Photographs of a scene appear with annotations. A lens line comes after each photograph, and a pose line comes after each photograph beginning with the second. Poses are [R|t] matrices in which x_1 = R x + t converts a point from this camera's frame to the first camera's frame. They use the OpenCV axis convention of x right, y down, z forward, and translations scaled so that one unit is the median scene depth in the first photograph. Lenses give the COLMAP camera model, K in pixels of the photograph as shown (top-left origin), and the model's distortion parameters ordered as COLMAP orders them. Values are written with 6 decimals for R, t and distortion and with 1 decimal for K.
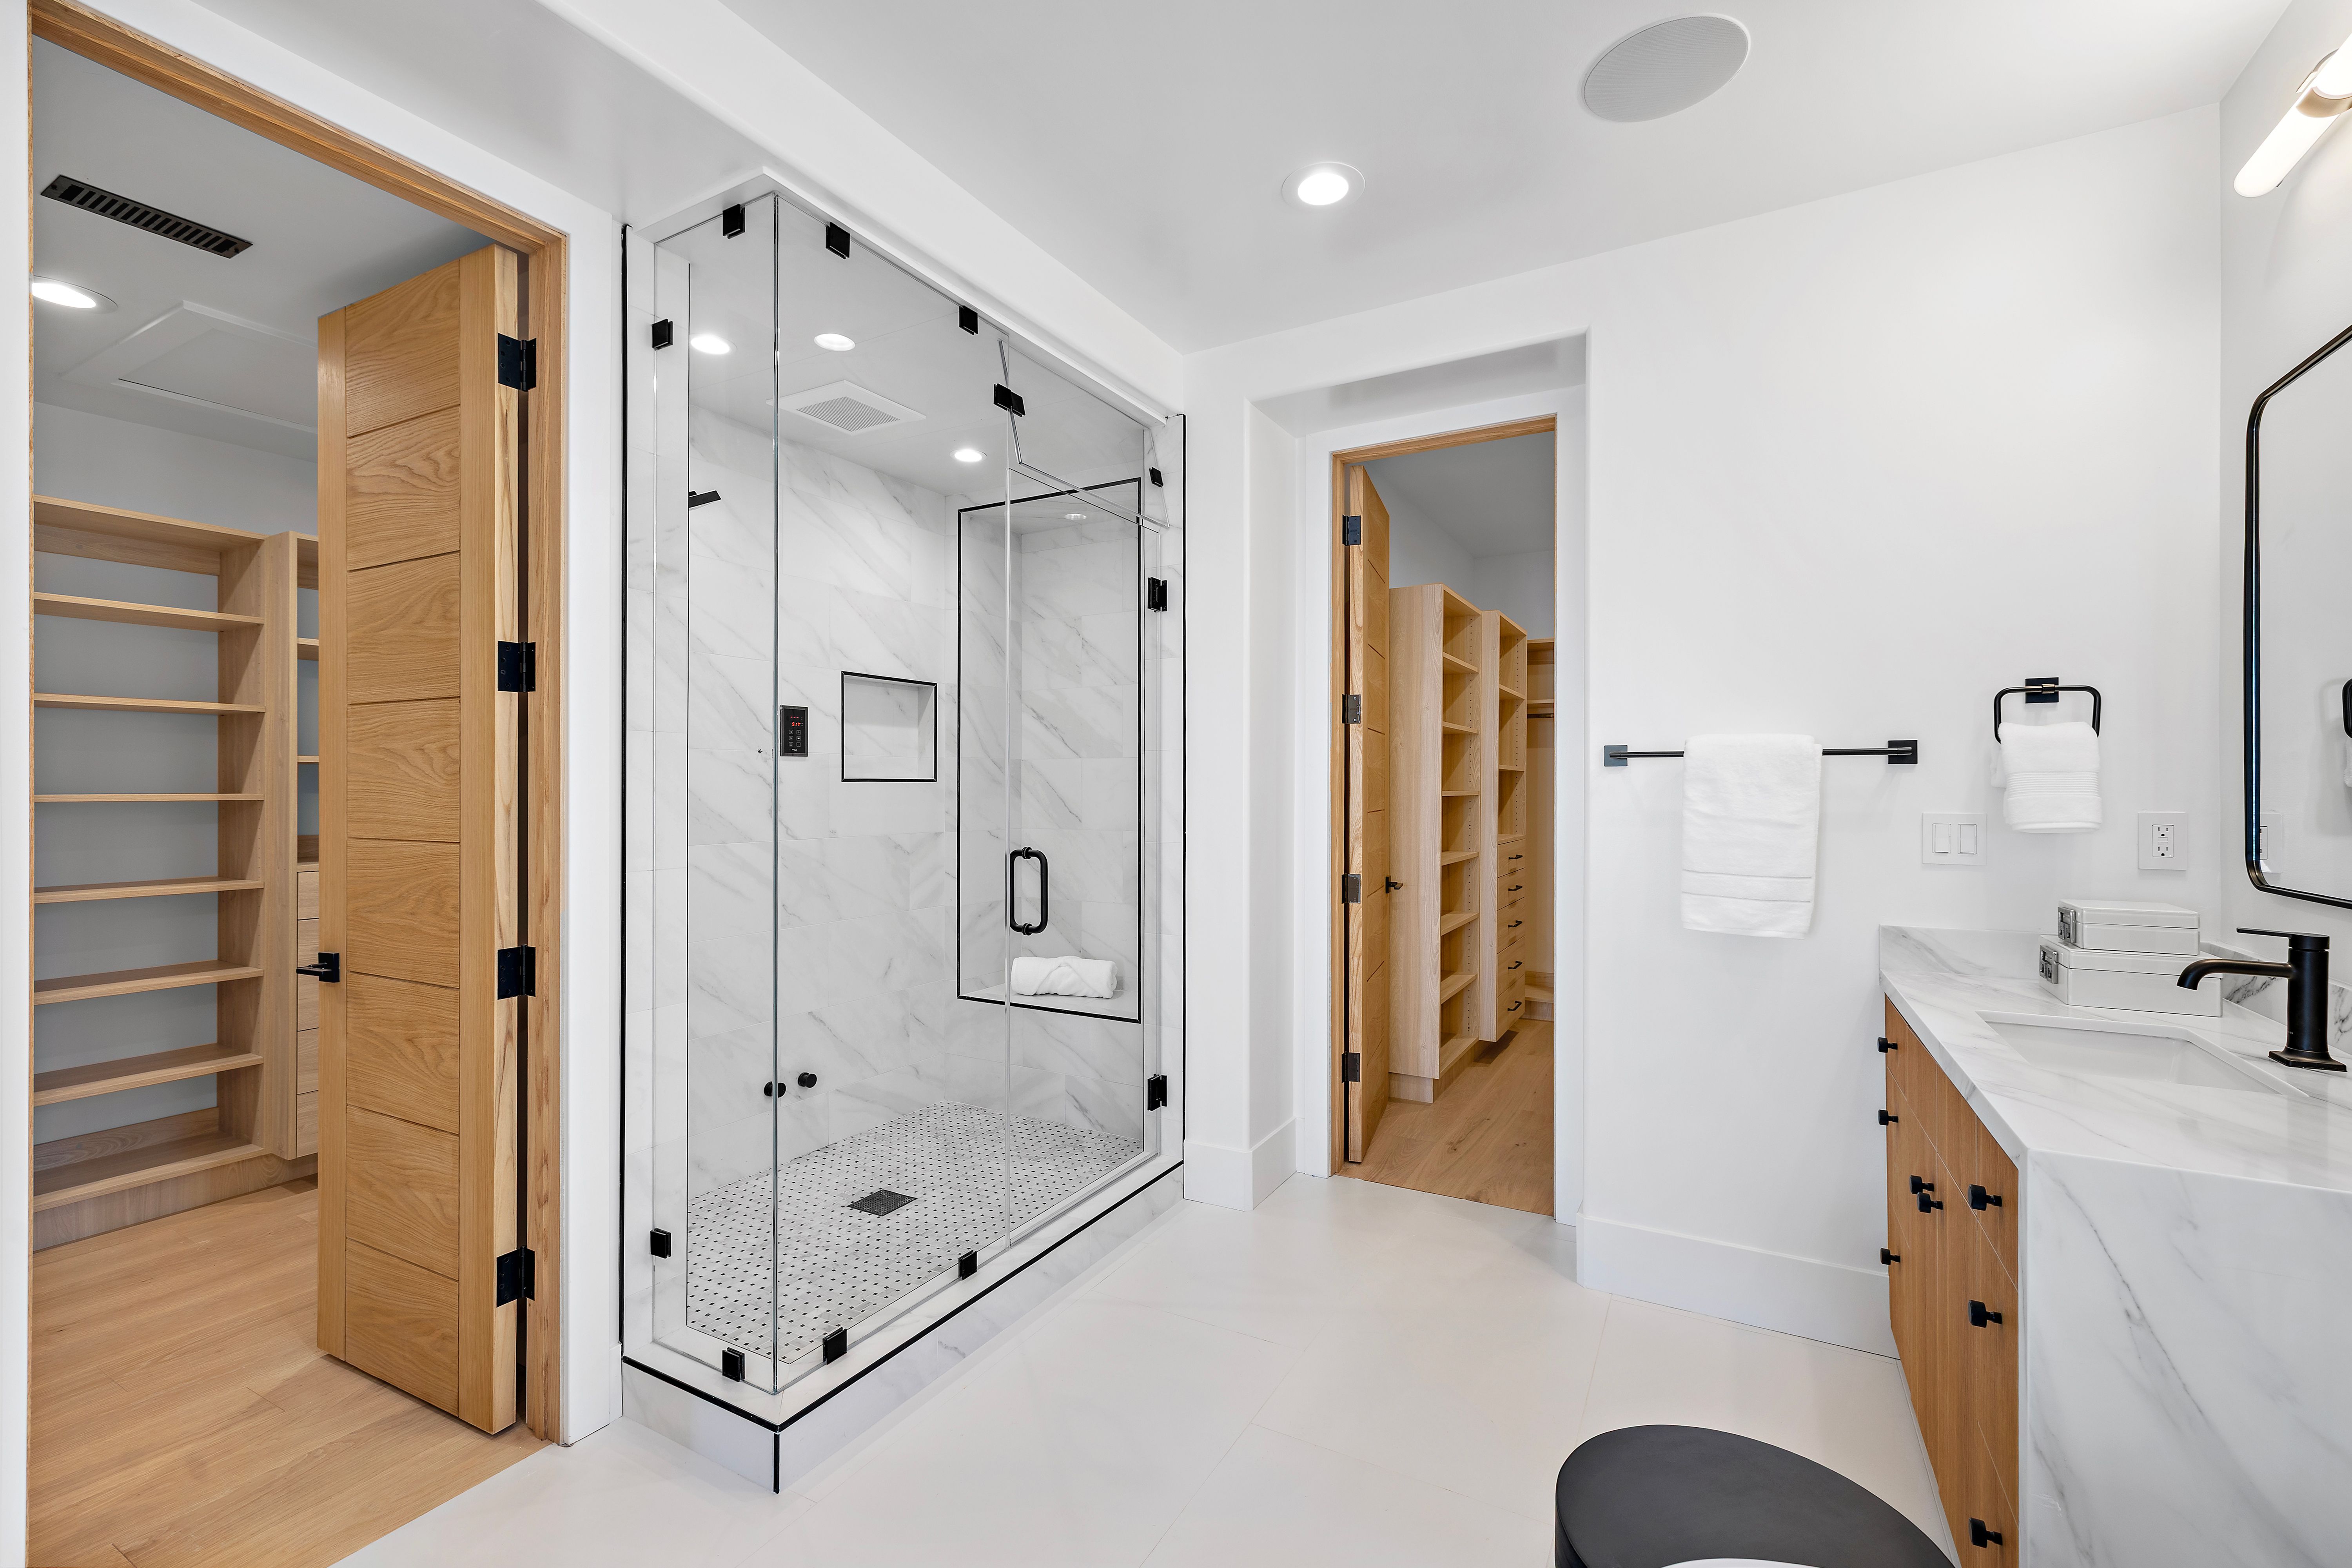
lens RADIAL K [[1002.5, 0, 1178.6], [0, 1002.5, 787.7], [0, 0, 1]] dist [0.002694, -0.000538]
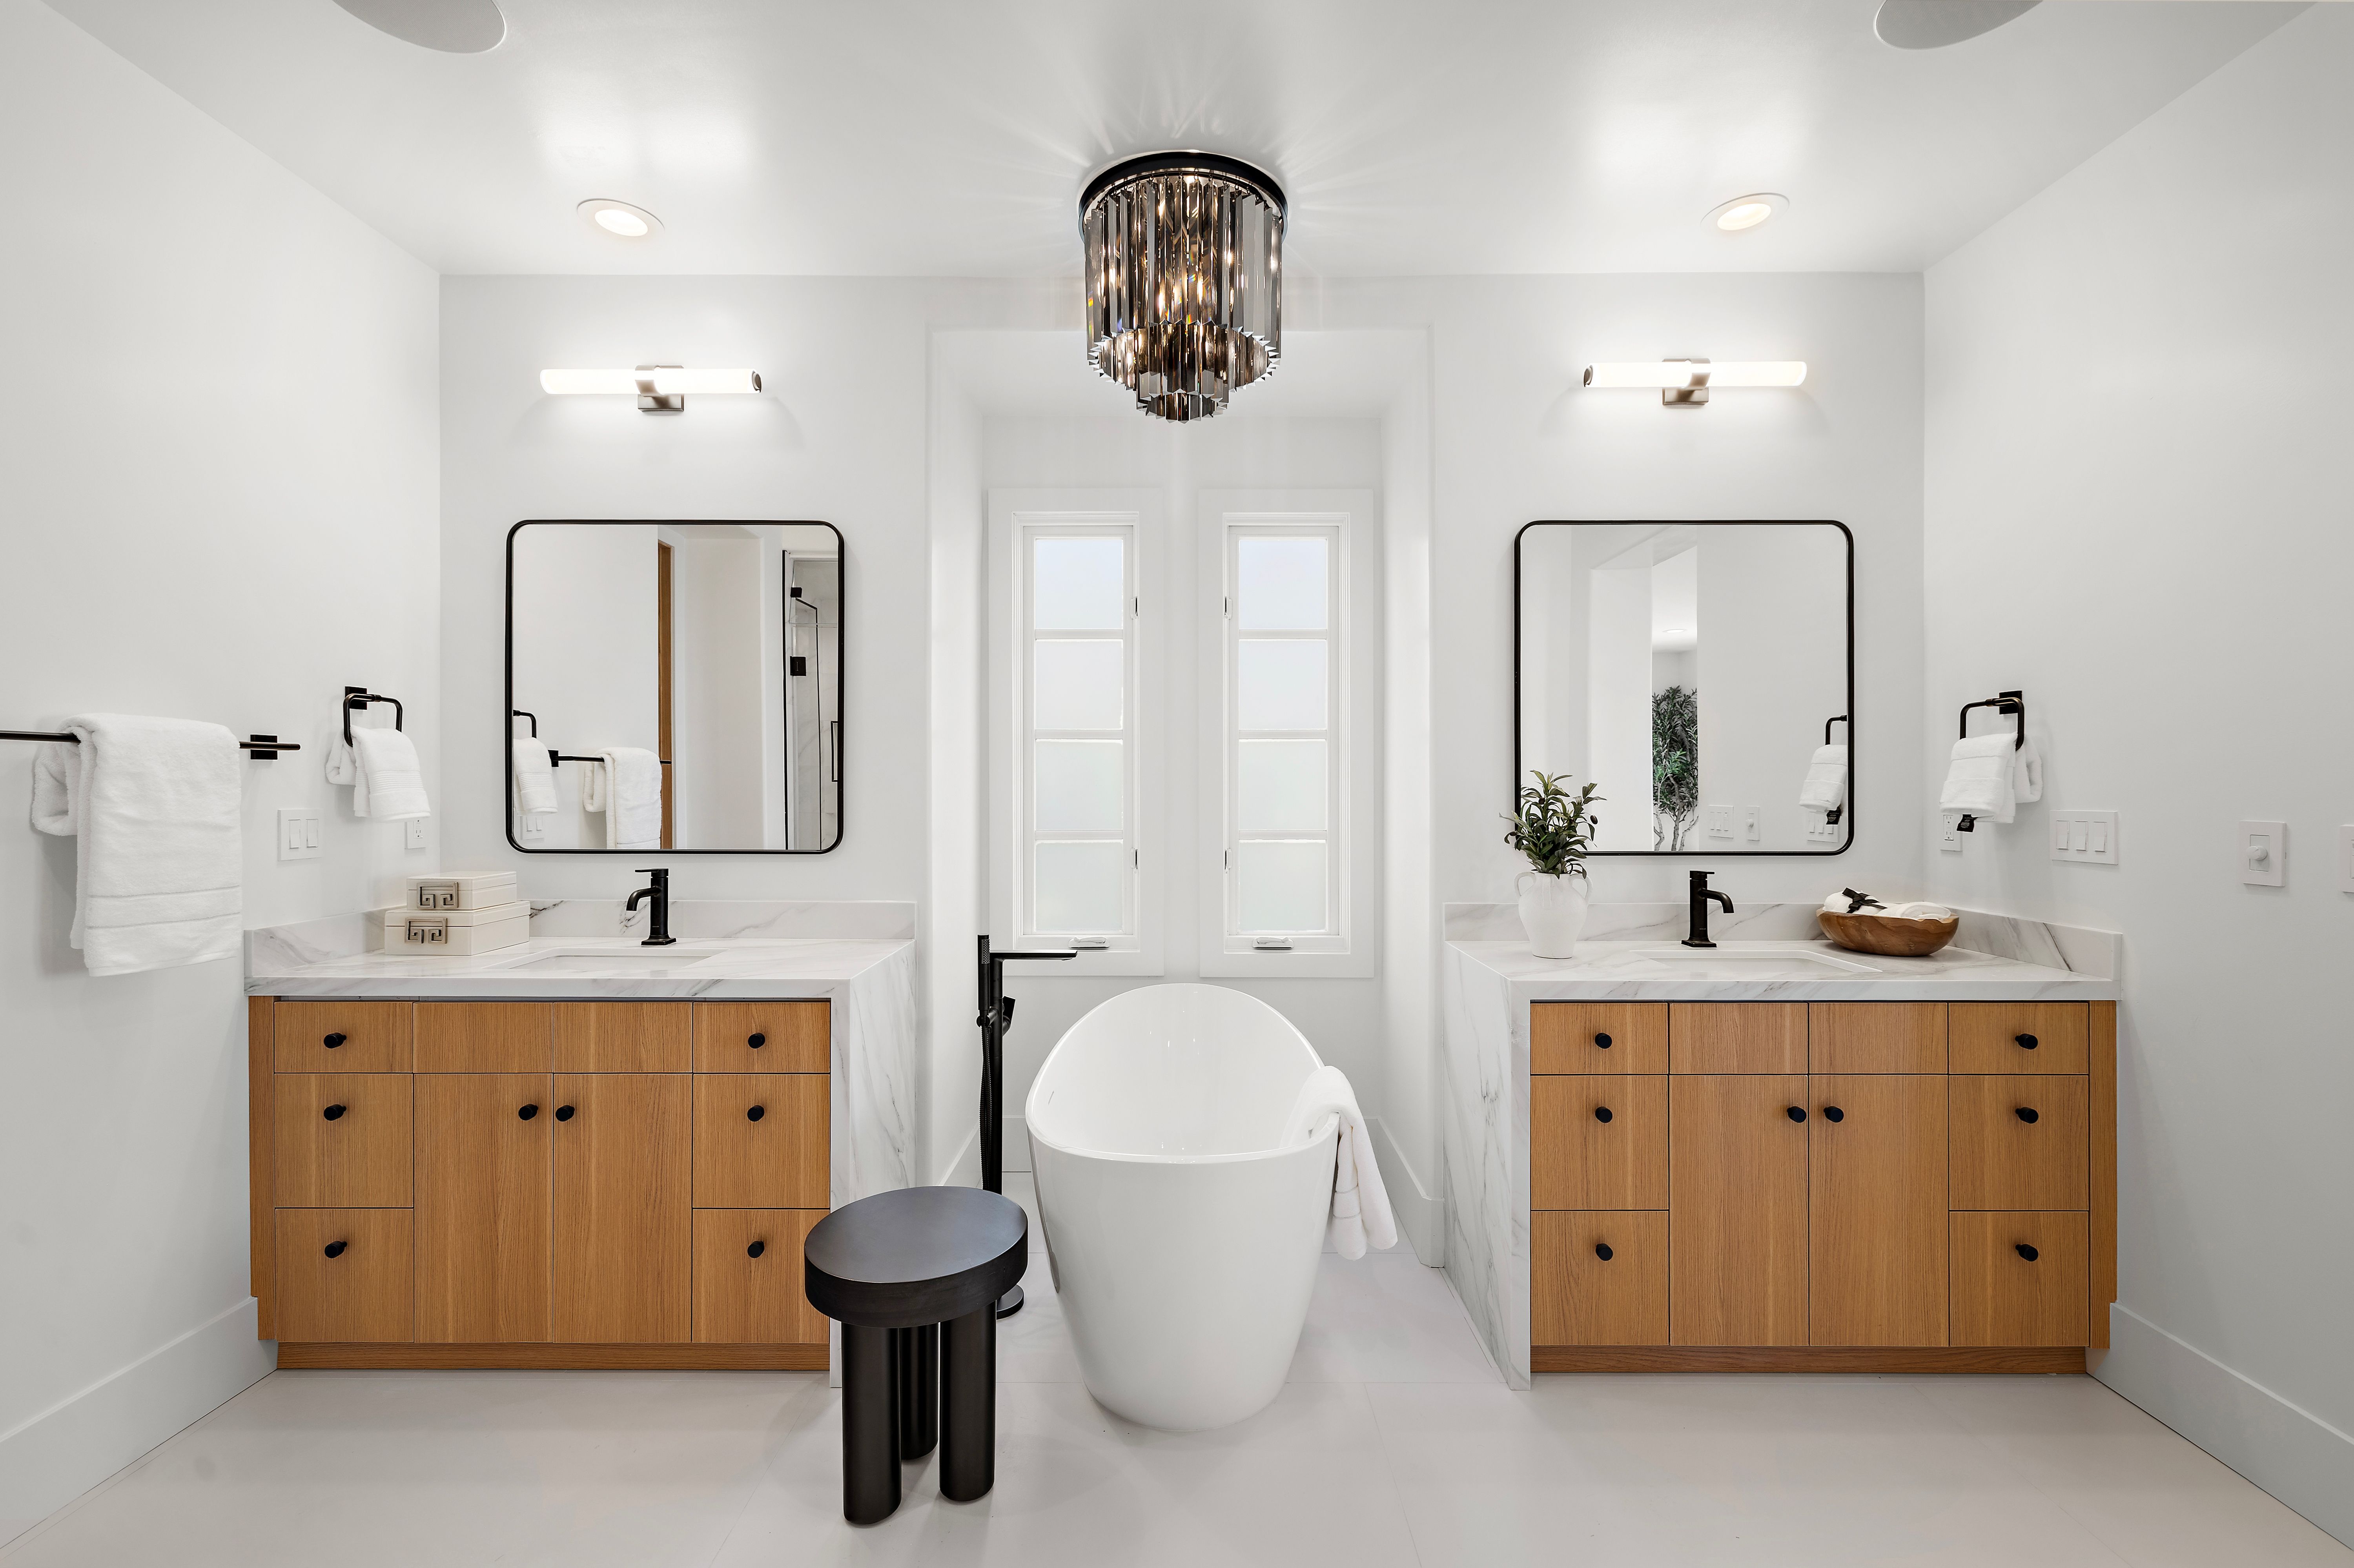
lens RADIAL K [[994.4, 0, 1175.4], [0, 994.4, 778.7], [0, 0, 1]] dist [0.000415, -0.000798]
pose [[-0.478595, 0.001347, 0.878035, -0.514220], [-0.000357, 0.999998, -0.001728, -0.003273], [-0.878036, -0.001140, -0.478594, 0.661302]]
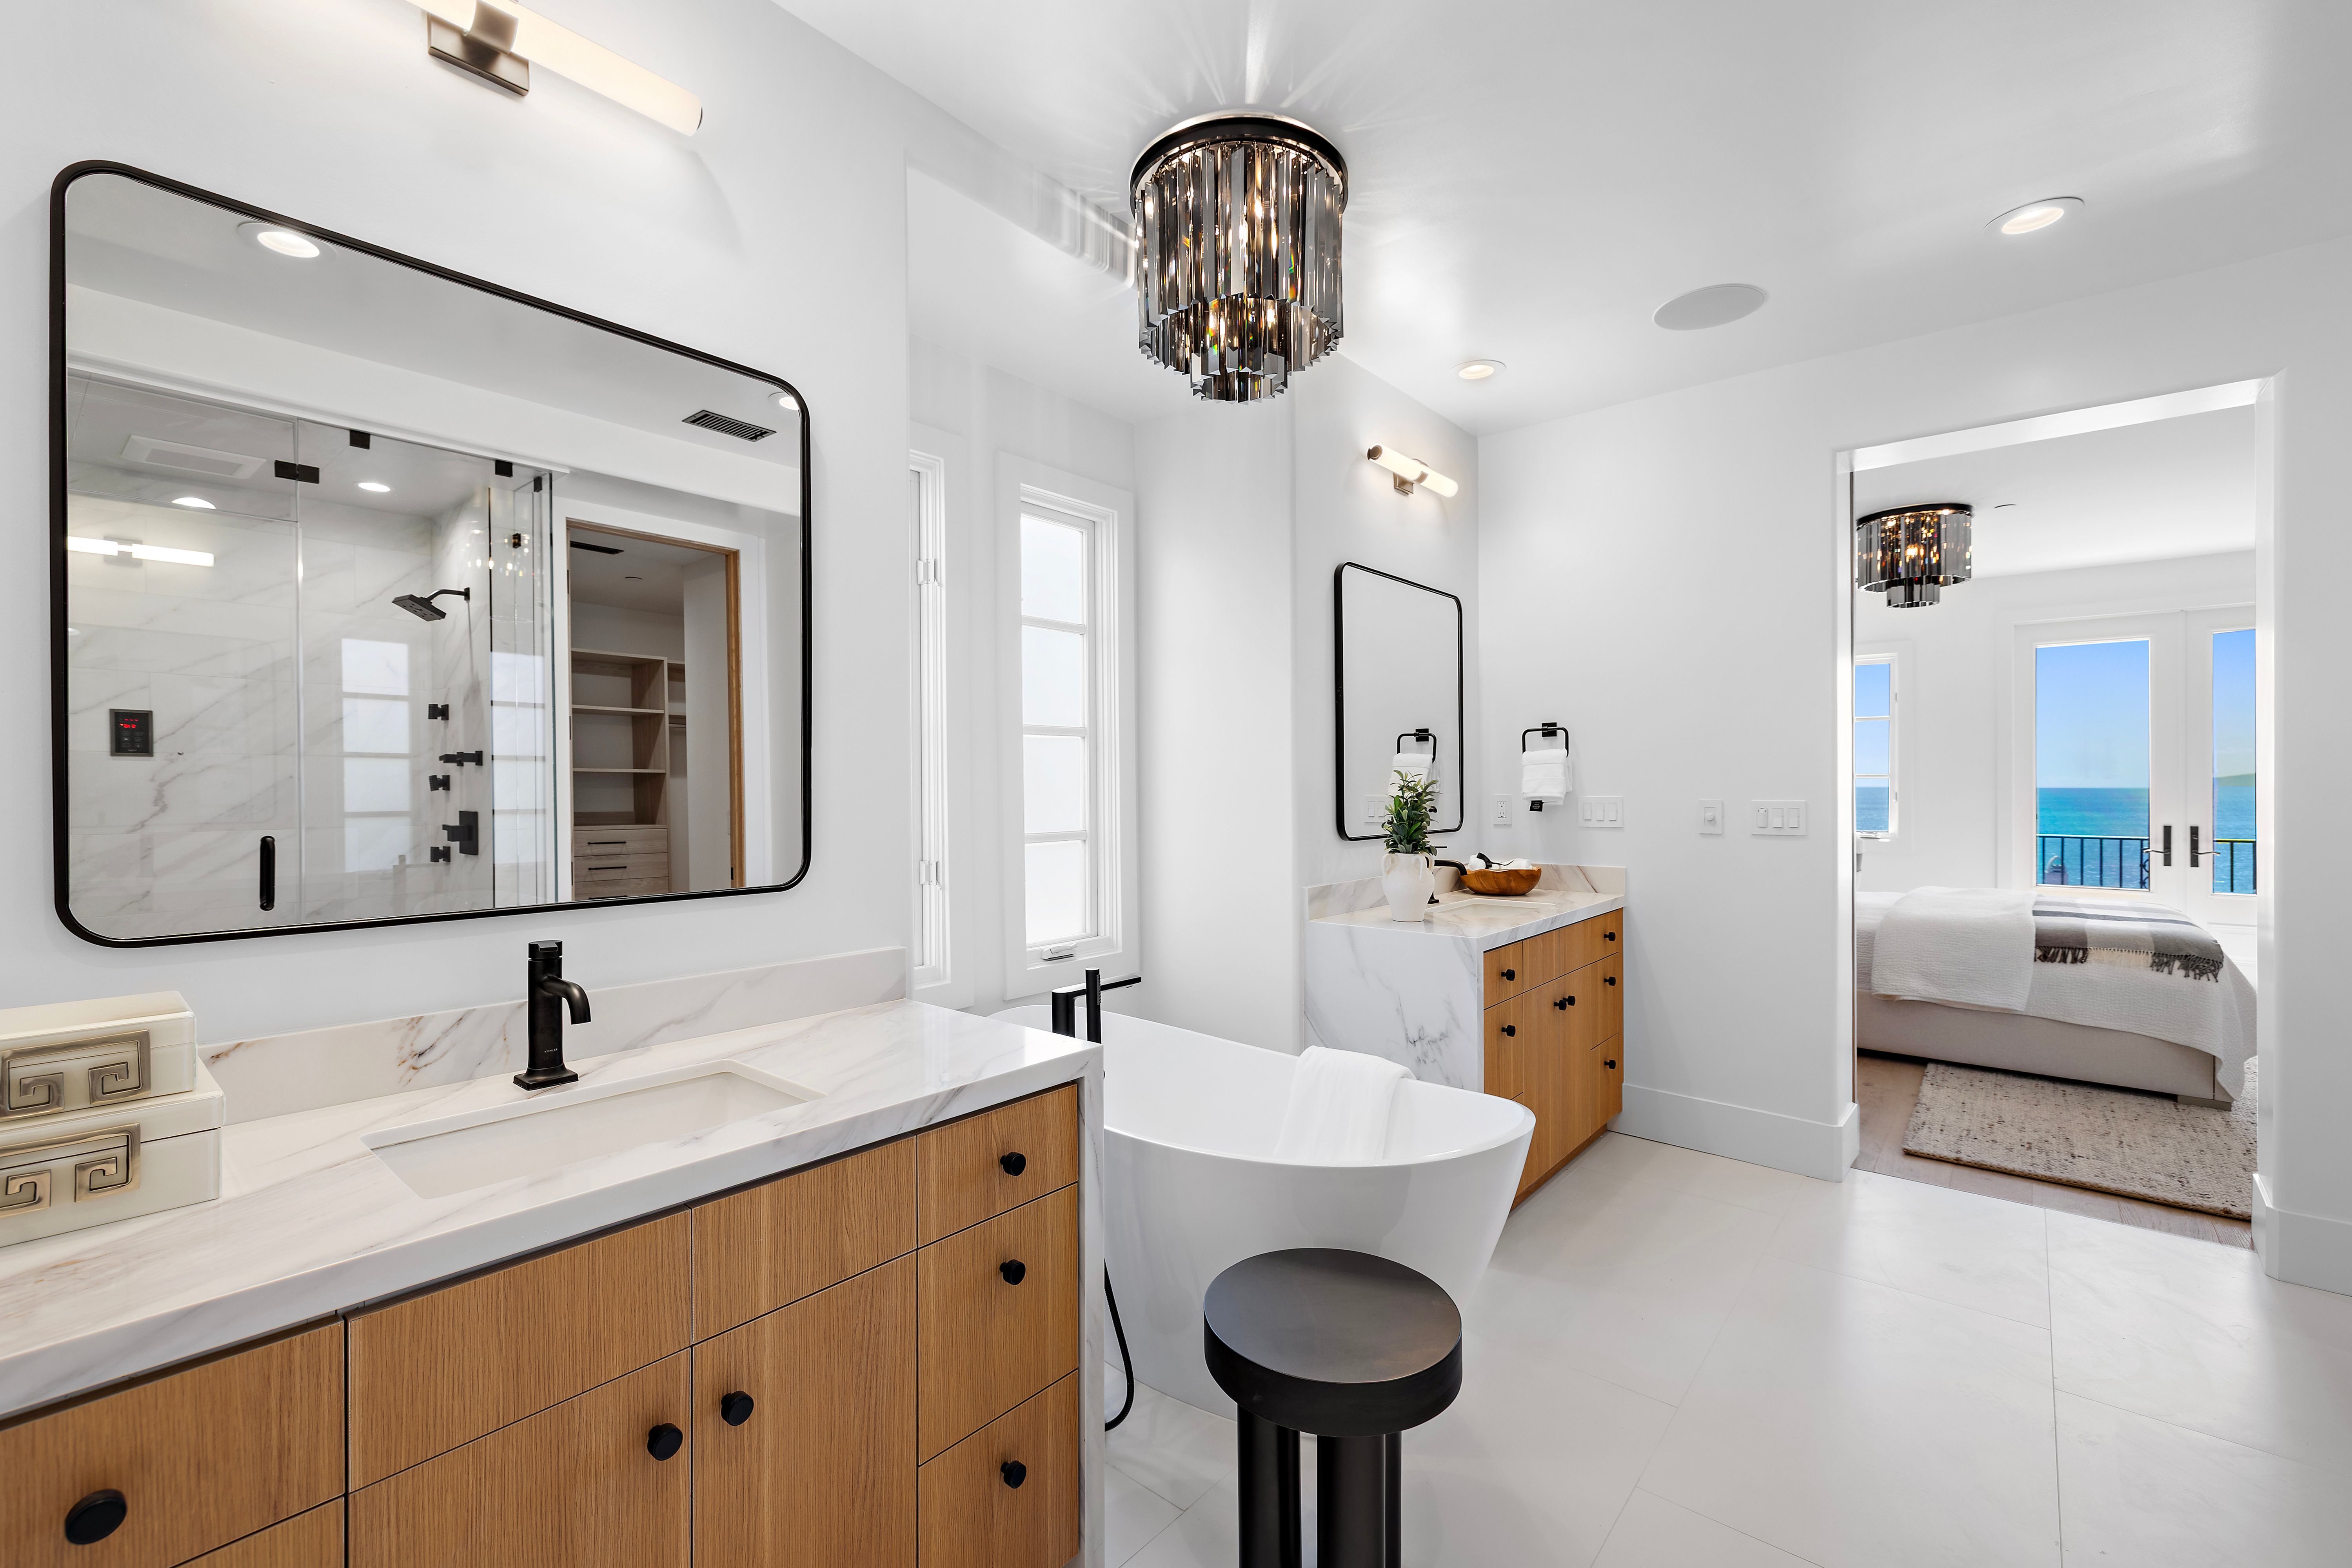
lens RADIAL K [[993.7, 0, 1174.4], [0, 993.7, 778.7], [0, 0, 1]] dist [0.000415, -0.000798]
pose [[-0.979237, 0.002366, 0.202703, 0.234903], [0.001807, 0.999994, -0.002944, -0.000076], [-0.202709, -0.002516, -0.979236, 1.133524]]
